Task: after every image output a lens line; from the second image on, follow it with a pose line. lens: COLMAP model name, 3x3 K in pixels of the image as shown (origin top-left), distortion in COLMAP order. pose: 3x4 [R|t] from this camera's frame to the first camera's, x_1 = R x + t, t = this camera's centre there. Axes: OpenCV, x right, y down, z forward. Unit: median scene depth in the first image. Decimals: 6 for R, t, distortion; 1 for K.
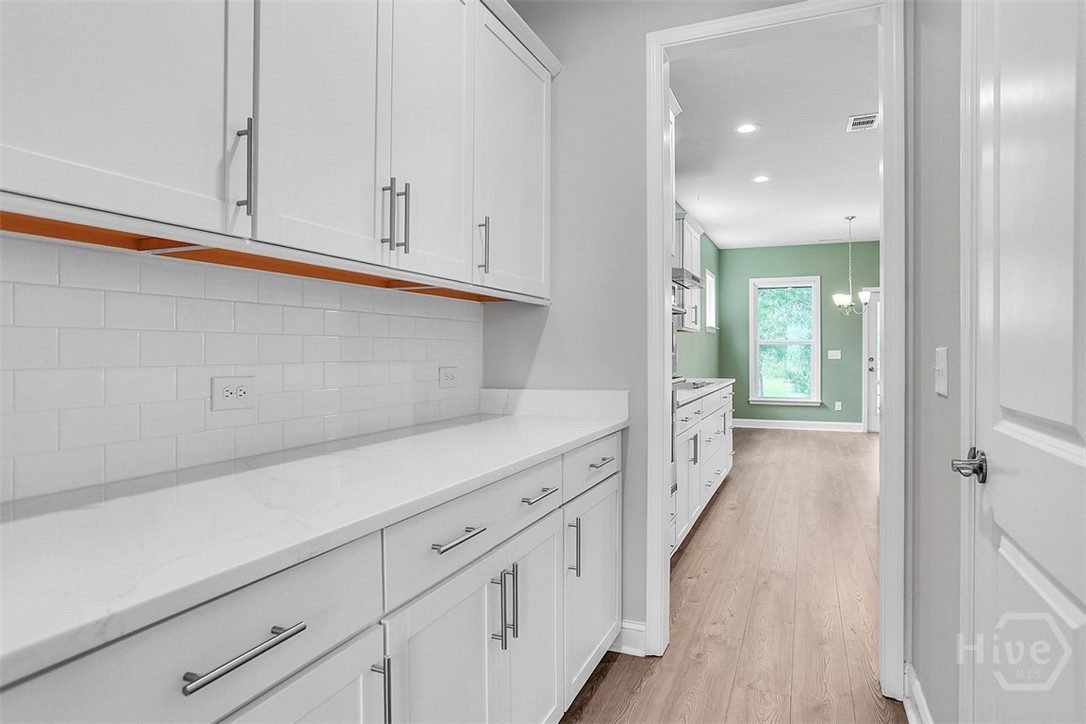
lens RADIAL K [[608.4, 0, 541.5], [0, 608.4, 351.9], [0, 0, 1]] dist [-0.052793, -0.000116]
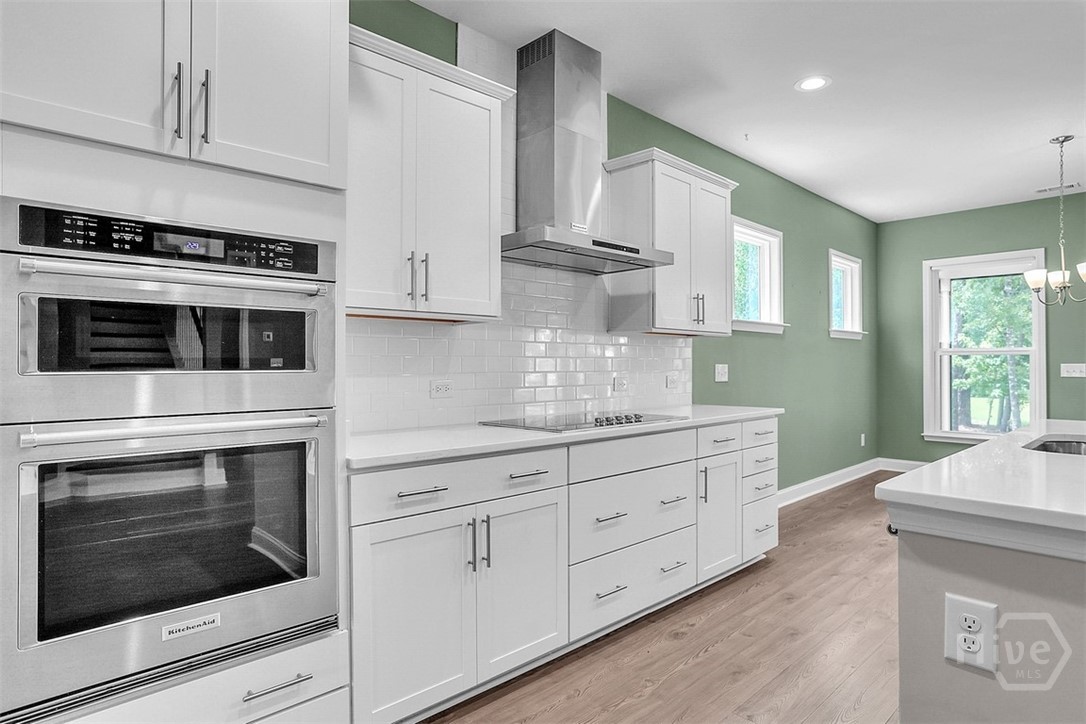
lens RADIAL K [[600.6, 0, 543.0], [0, 600.6, 362.0], [0, 0, 1]] dist [-0.044821, 0.000211]
pose [[0.921677, -0.005823, -0.387915, 0.219366], [0.002904, 0.999963, -0.008109, -0.000065], [0.387947, 0.006348, 0.921660, 0.219755]]
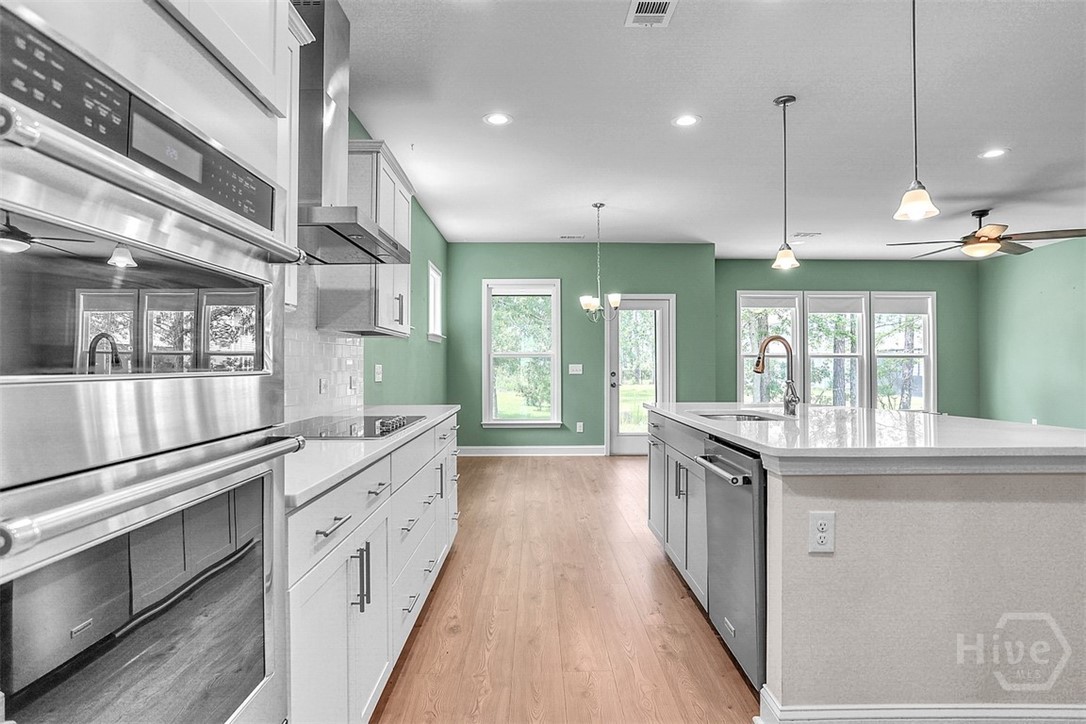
lens RADIAL K [[600.6, 0, 543.0], [0, 600.6, 362.0], [0, 0, 1]] dist [-0.044821, 0.000211]
pose [[0.909355, 0.000692, 0.416020, 0.080068], [0.001987, 0.999980, -0.006008, -0.000376], [-0.416016, 0.006290, 0.909335, 0.224538]]
